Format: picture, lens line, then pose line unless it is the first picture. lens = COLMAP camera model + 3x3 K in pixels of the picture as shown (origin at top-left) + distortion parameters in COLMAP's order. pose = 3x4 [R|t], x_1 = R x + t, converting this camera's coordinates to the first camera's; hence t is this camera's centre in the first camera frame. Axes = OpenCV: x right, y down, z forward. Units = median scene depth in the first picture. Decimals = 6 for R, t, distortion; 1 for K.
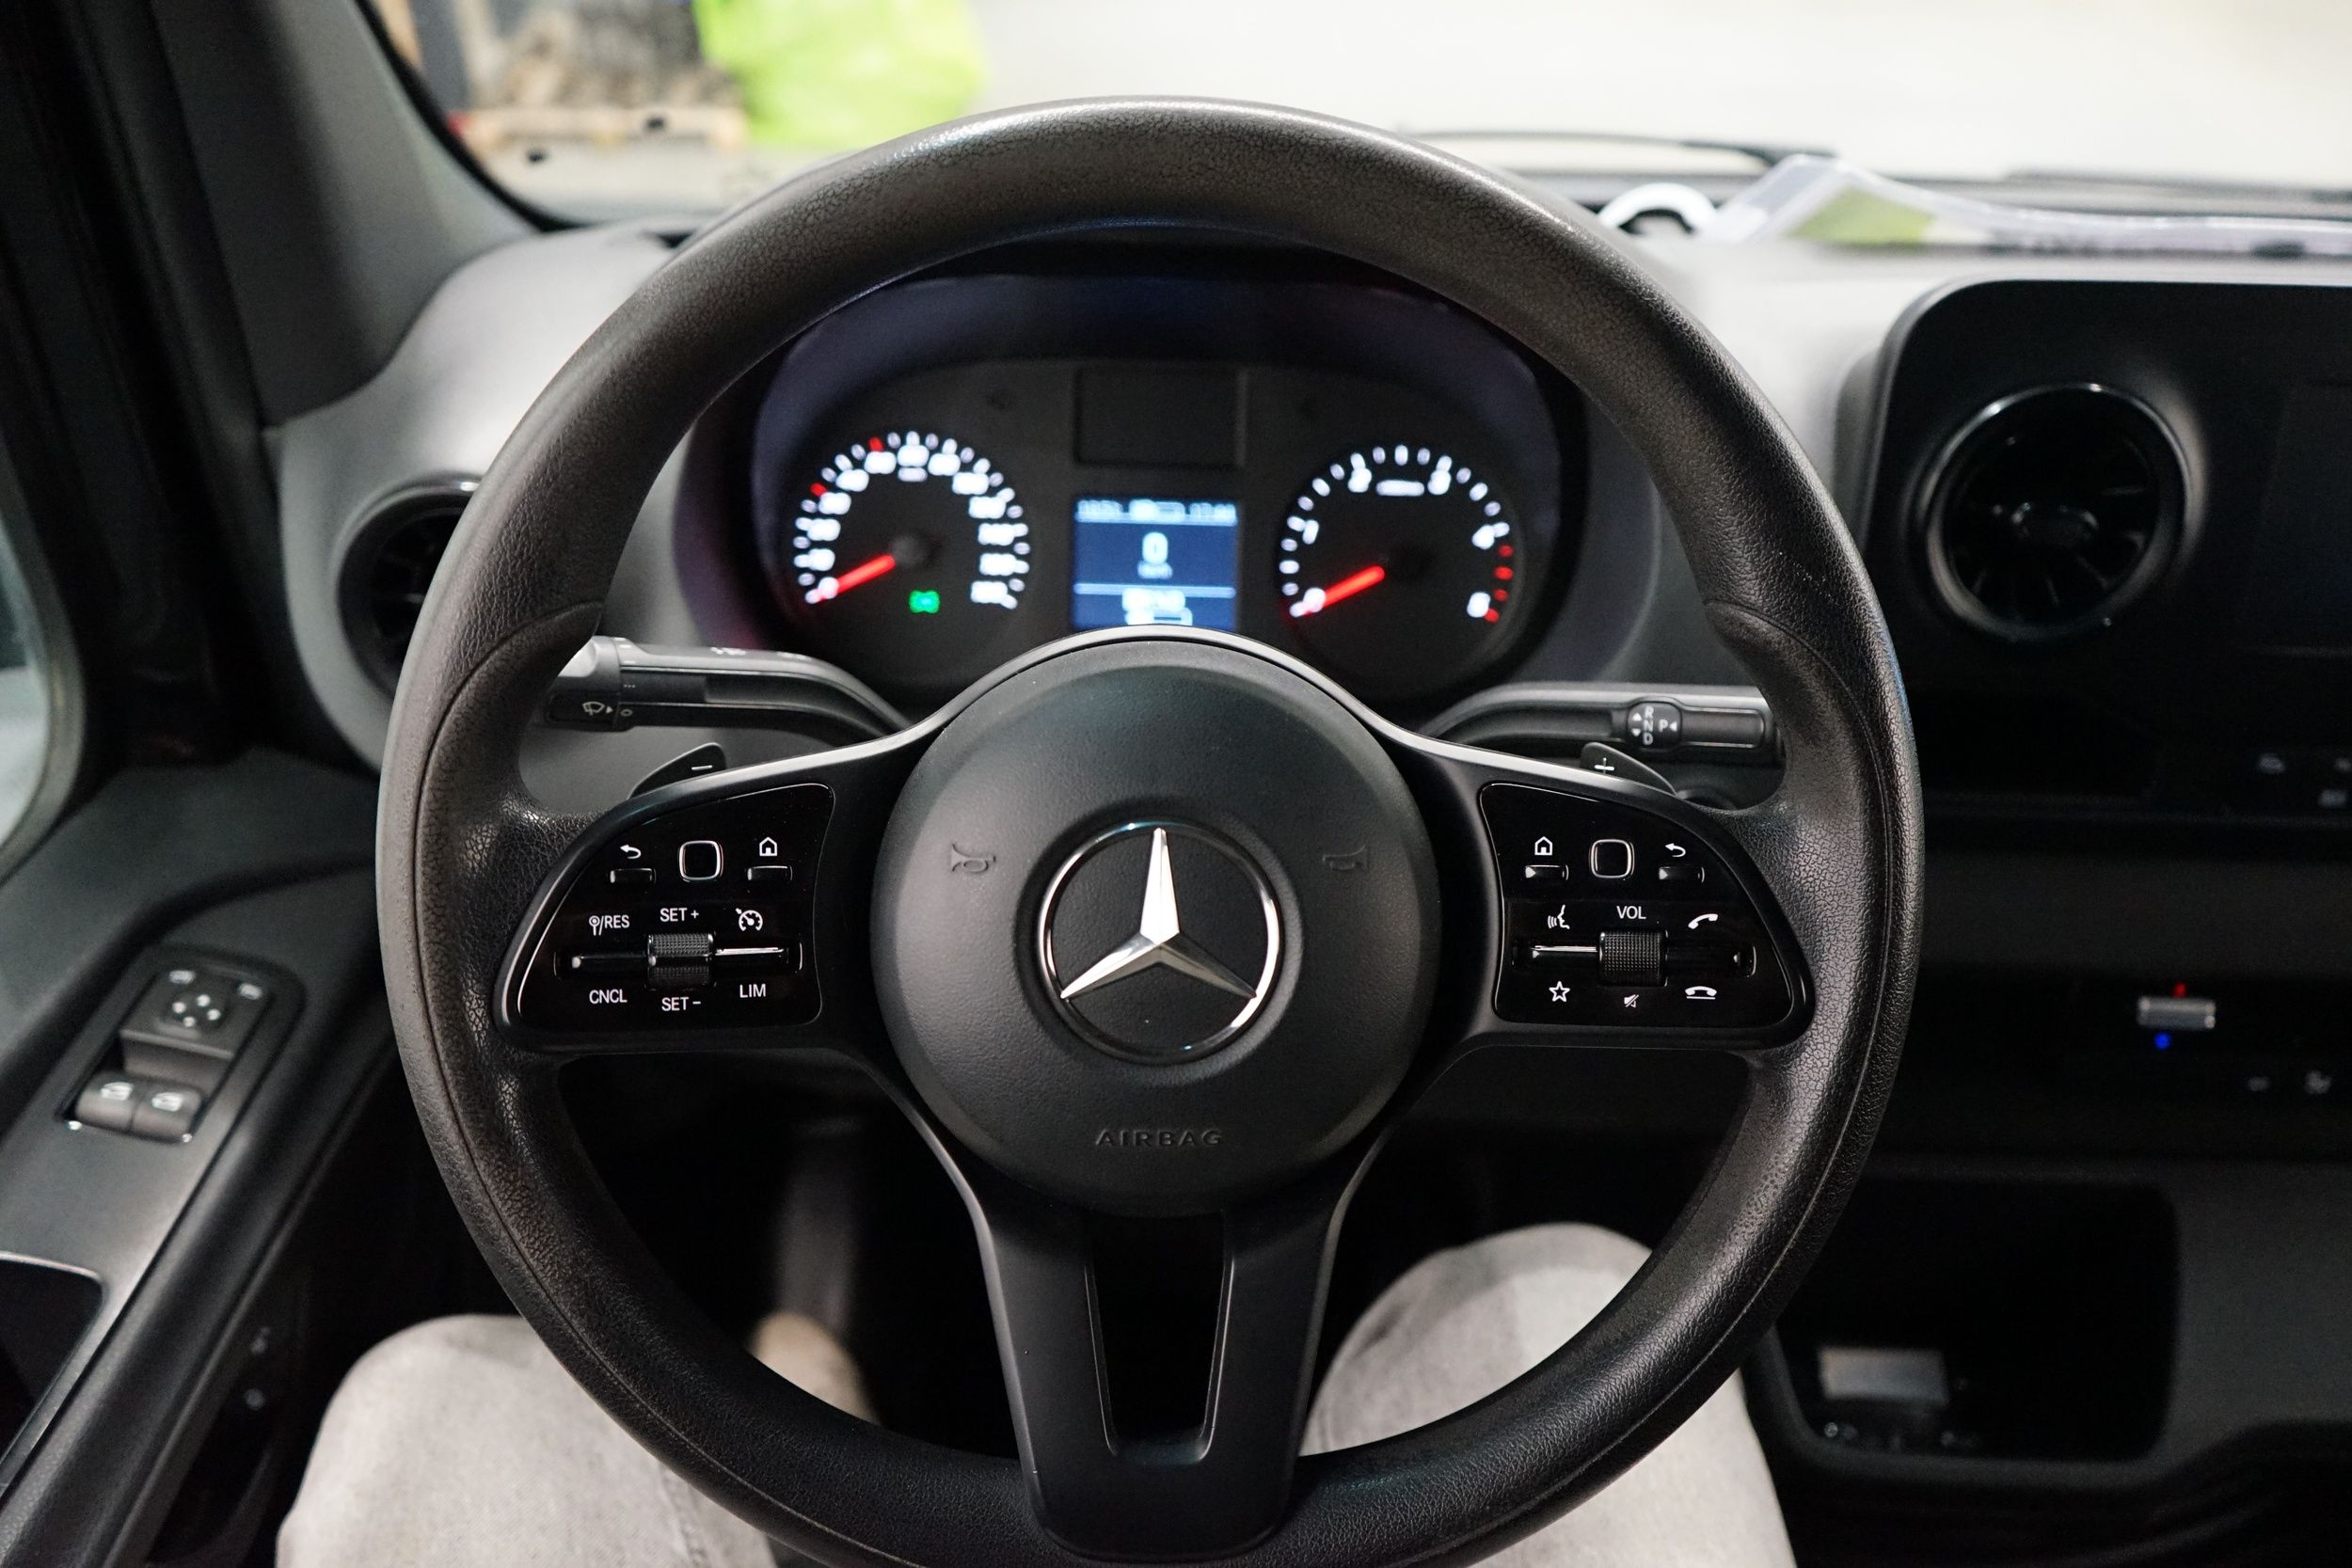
lens RADIAL K [[1948.2, 0, 1182.7], [0, 1948.2, 789.7], [0, 0, 1]] dist [0.006237, 0.001559]
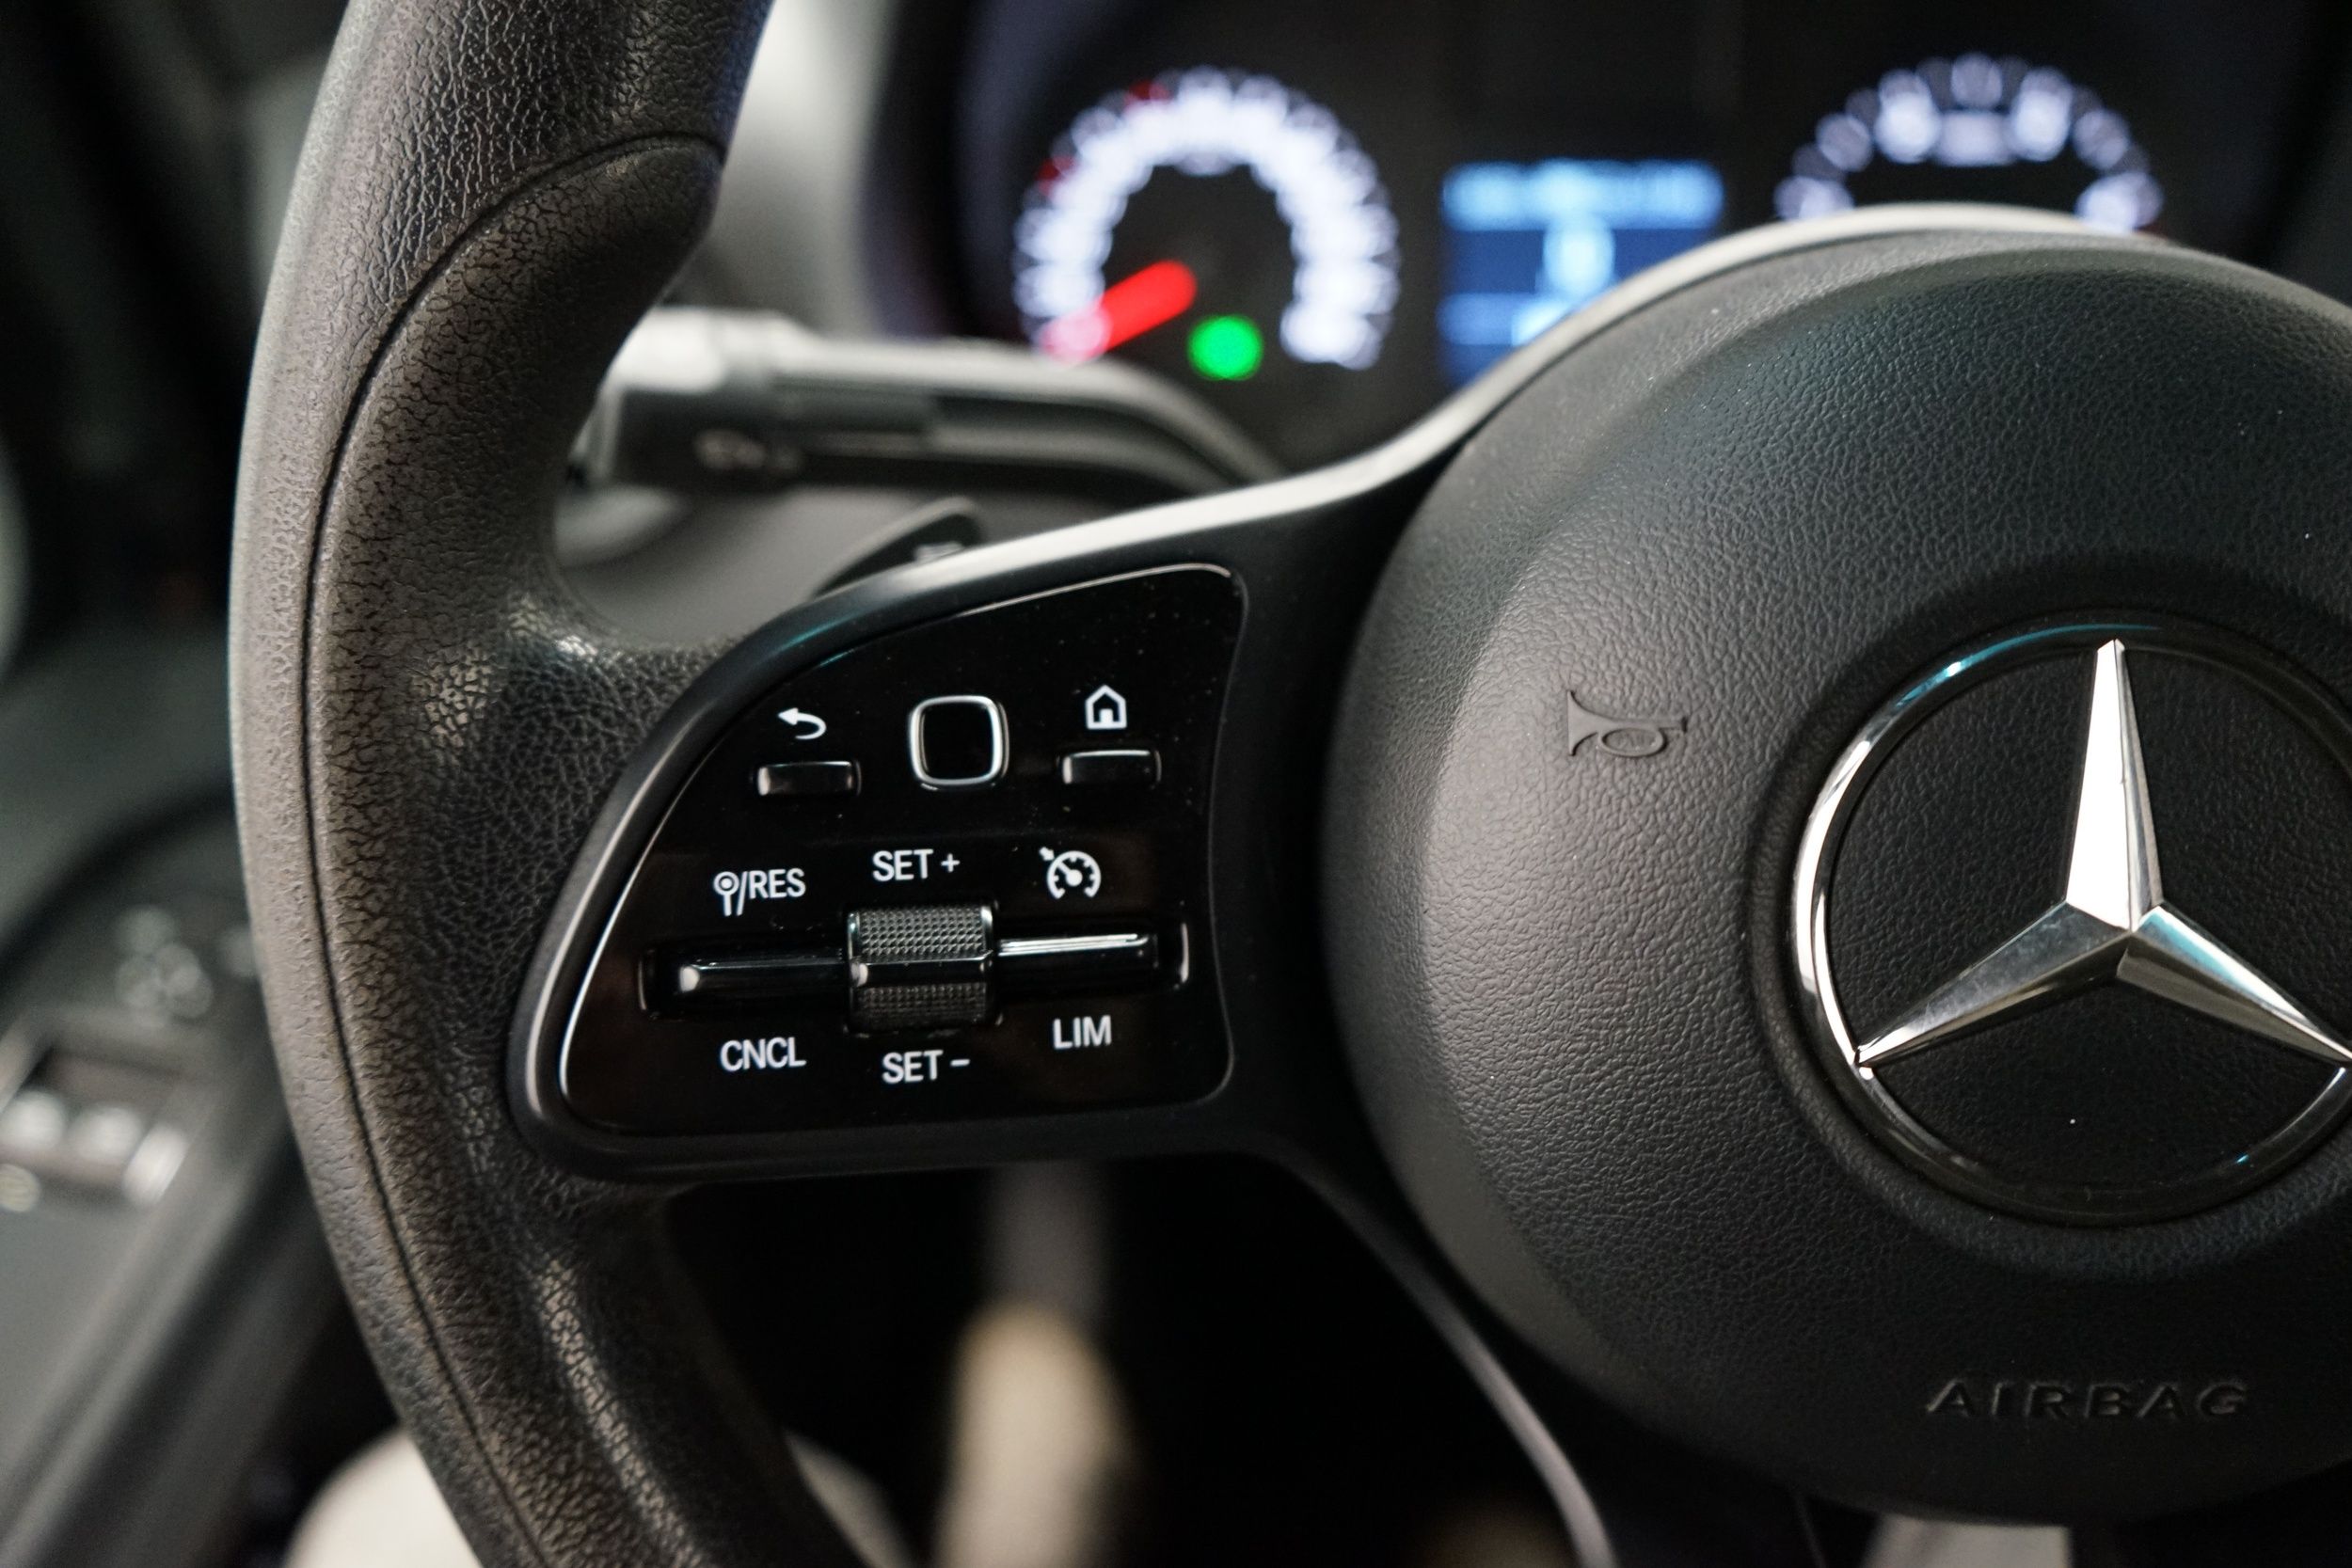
lens RADIAL K [[1948.2, 0, 1176.6], [0, 1948.2, 790.2], [0, 0, 1]] dist [0.006237, 0.001559]
pose [[0.996022, -0.015439, -0.087757, -0.160952], [0.021084, 0.997742, 0.063767, 0.020554], [0.086575, -0.065364, 0.994099, 0.570069]]
